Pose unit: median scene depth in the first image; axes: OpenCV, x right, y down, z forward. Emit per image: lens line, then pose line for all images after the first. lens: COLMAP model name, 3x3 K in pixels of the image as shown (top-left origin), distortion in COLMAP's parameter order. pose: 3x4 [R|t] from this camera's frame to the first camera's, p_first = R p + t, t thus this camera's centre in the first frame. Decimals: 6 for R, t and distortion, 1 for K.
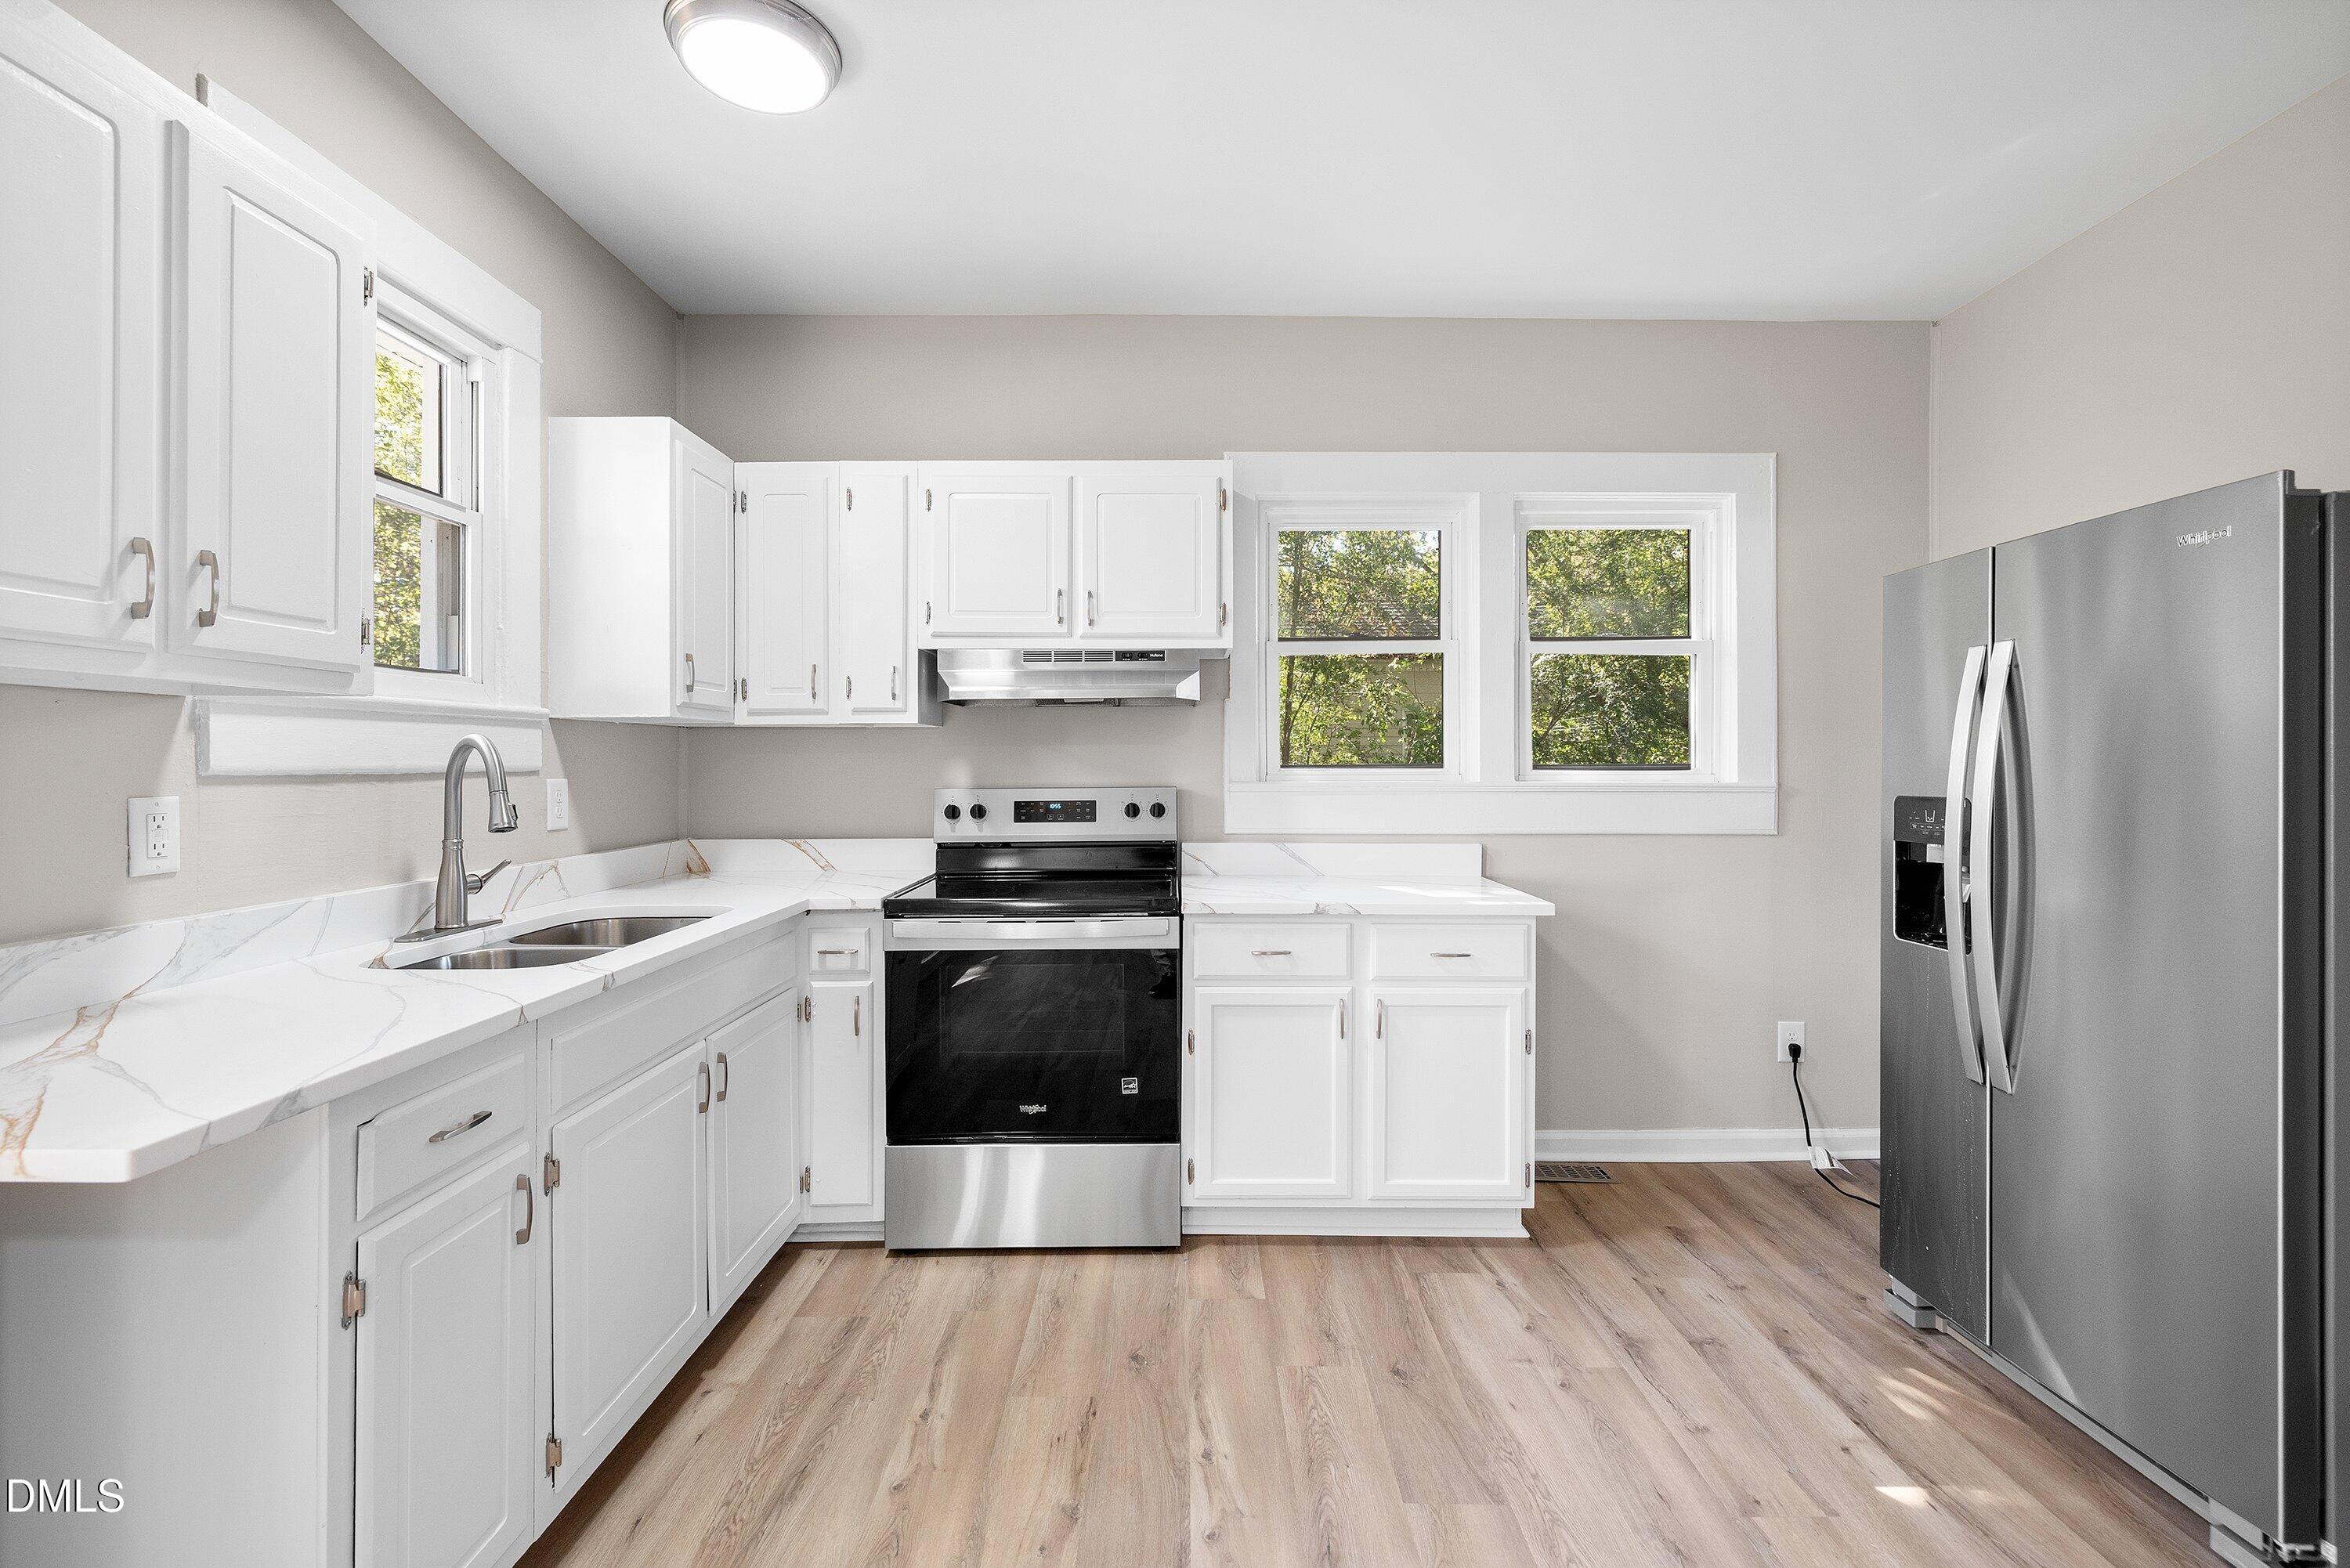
lens RADIAL K [[997.2, 0, 1173.3], [0, 997.2, 760.7], [0, 0, 1]] dist [-0.001123, -0.000561]
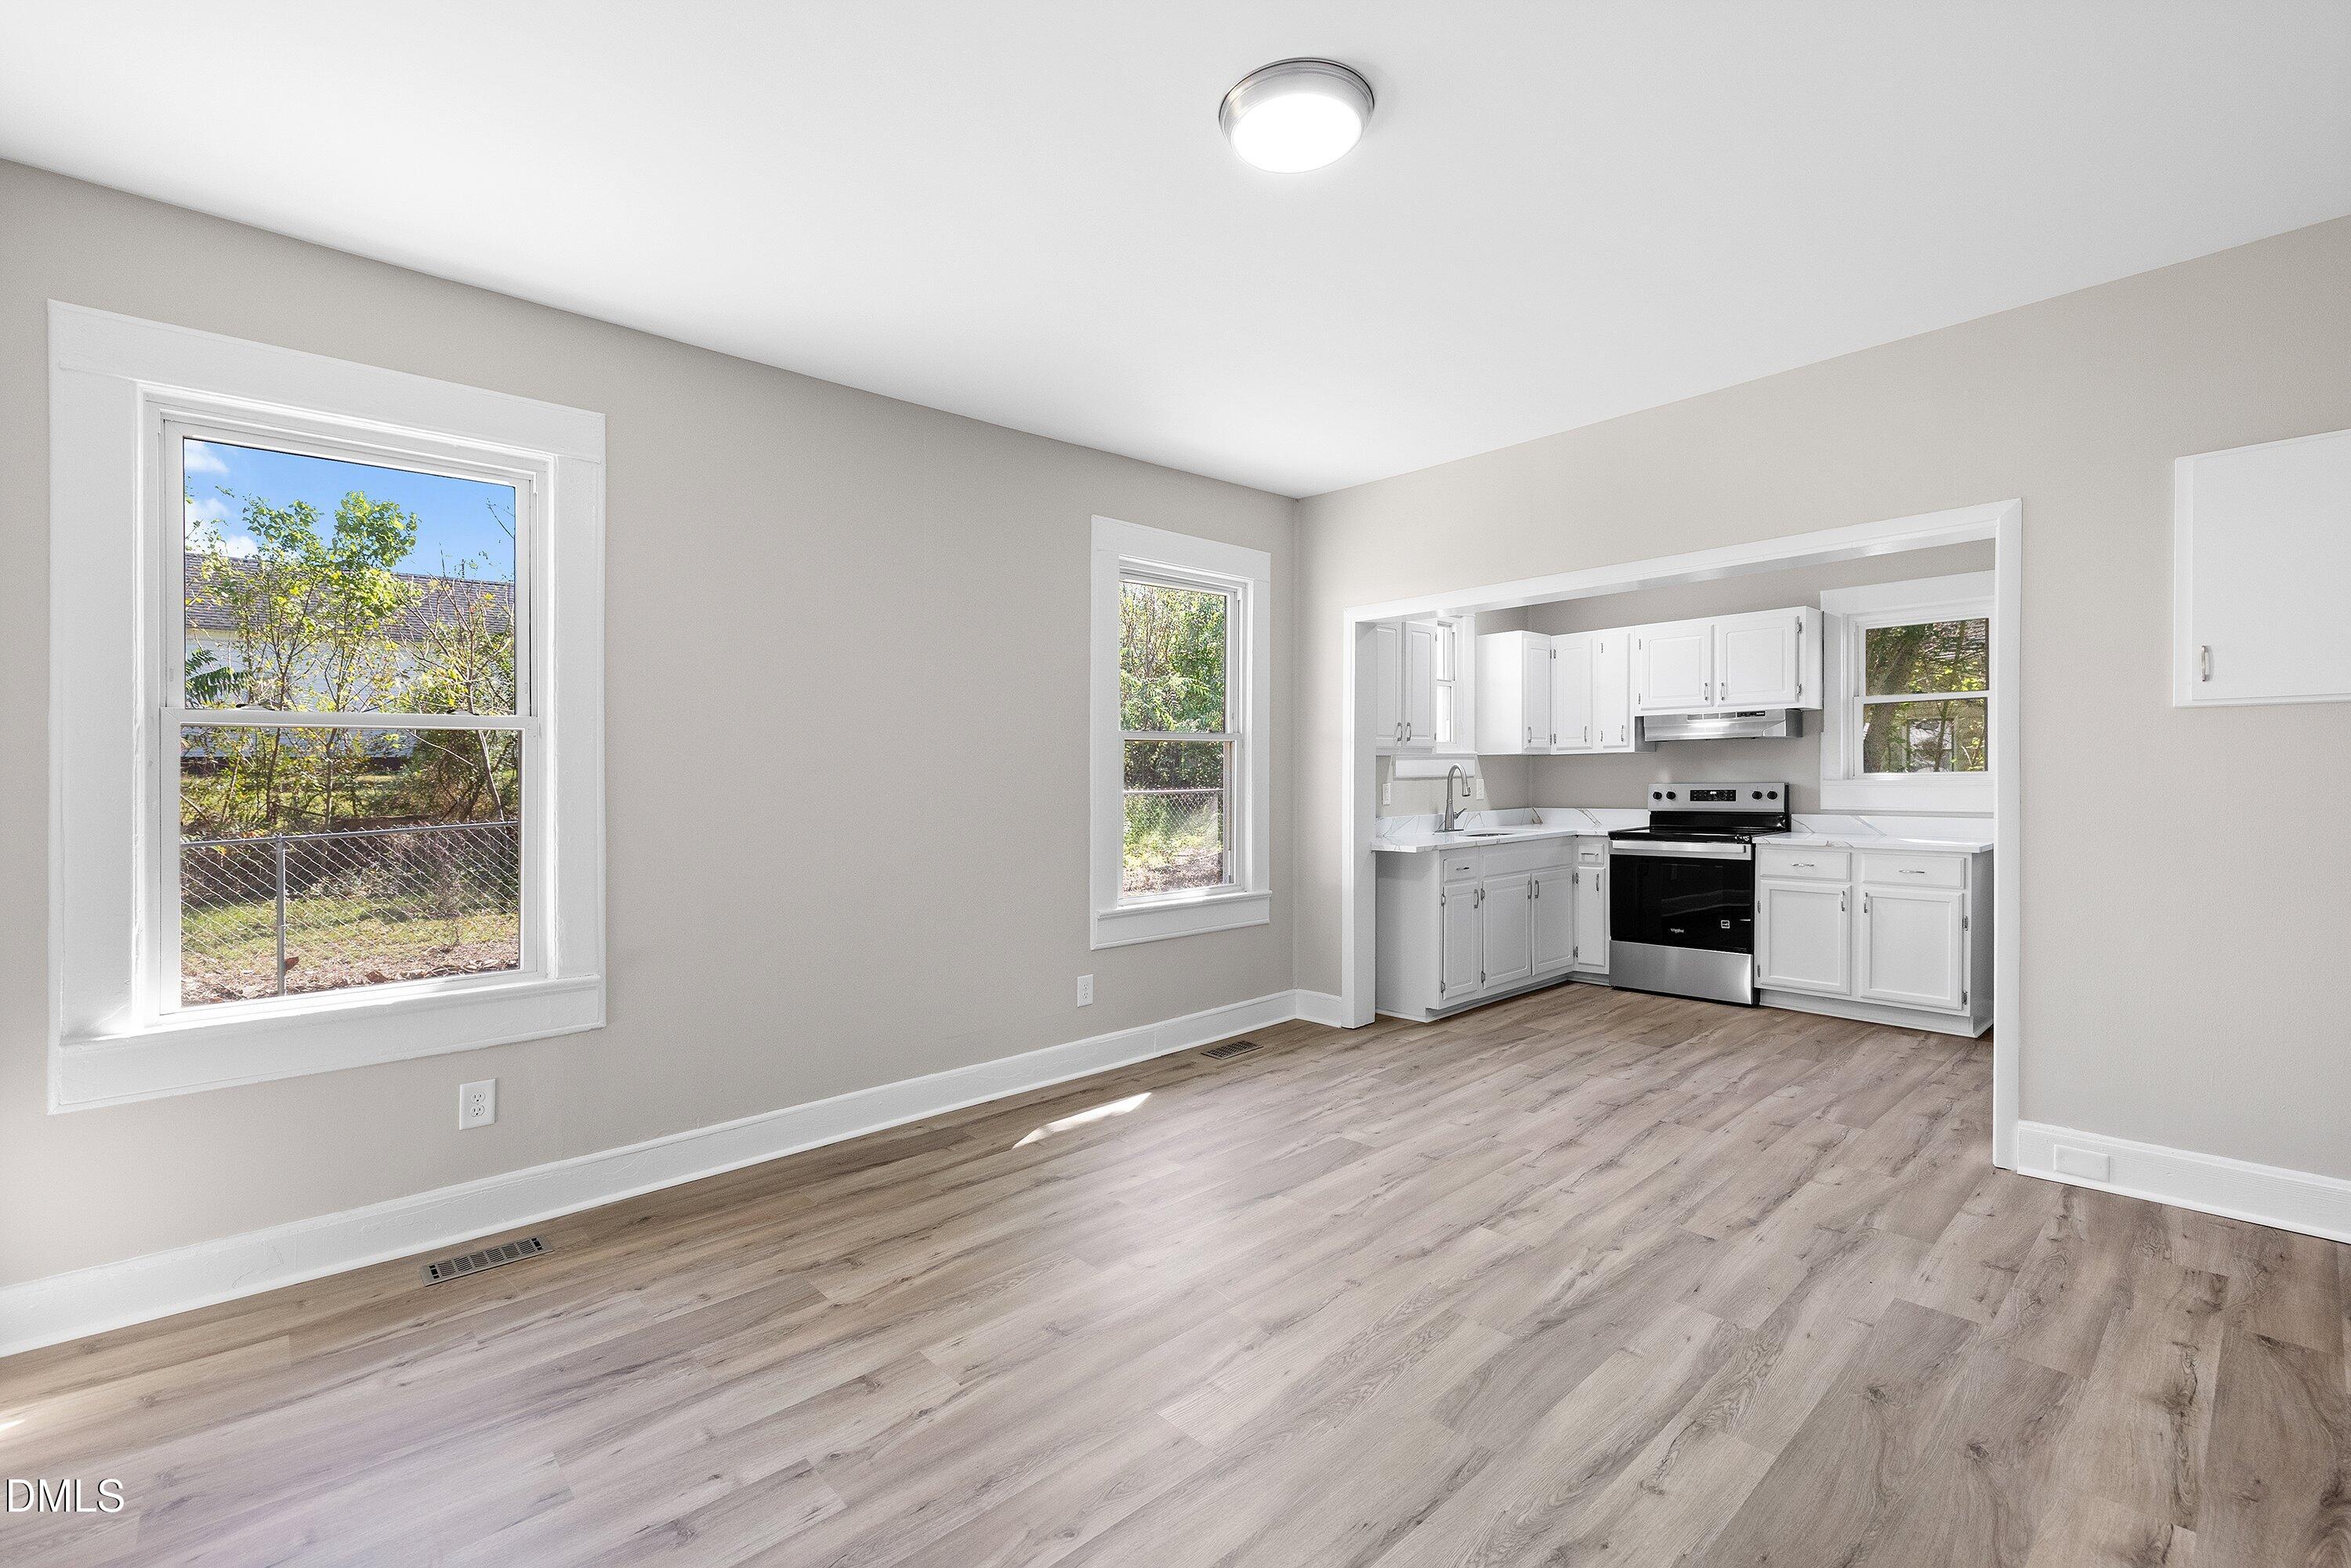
lens RADIAL K [[1028.7, 0, 1171.9], [0, 1028.7, 821.5], [0, 0, 1]] dist [0.000170, 0.000096]
pose [[0.678281, 0.025599, -0.734356, 0.747370], [0.014589, 0.998727, 0.048290, -0.011595], [0.734657, -0.043468, 0.677044, -1.306198]]
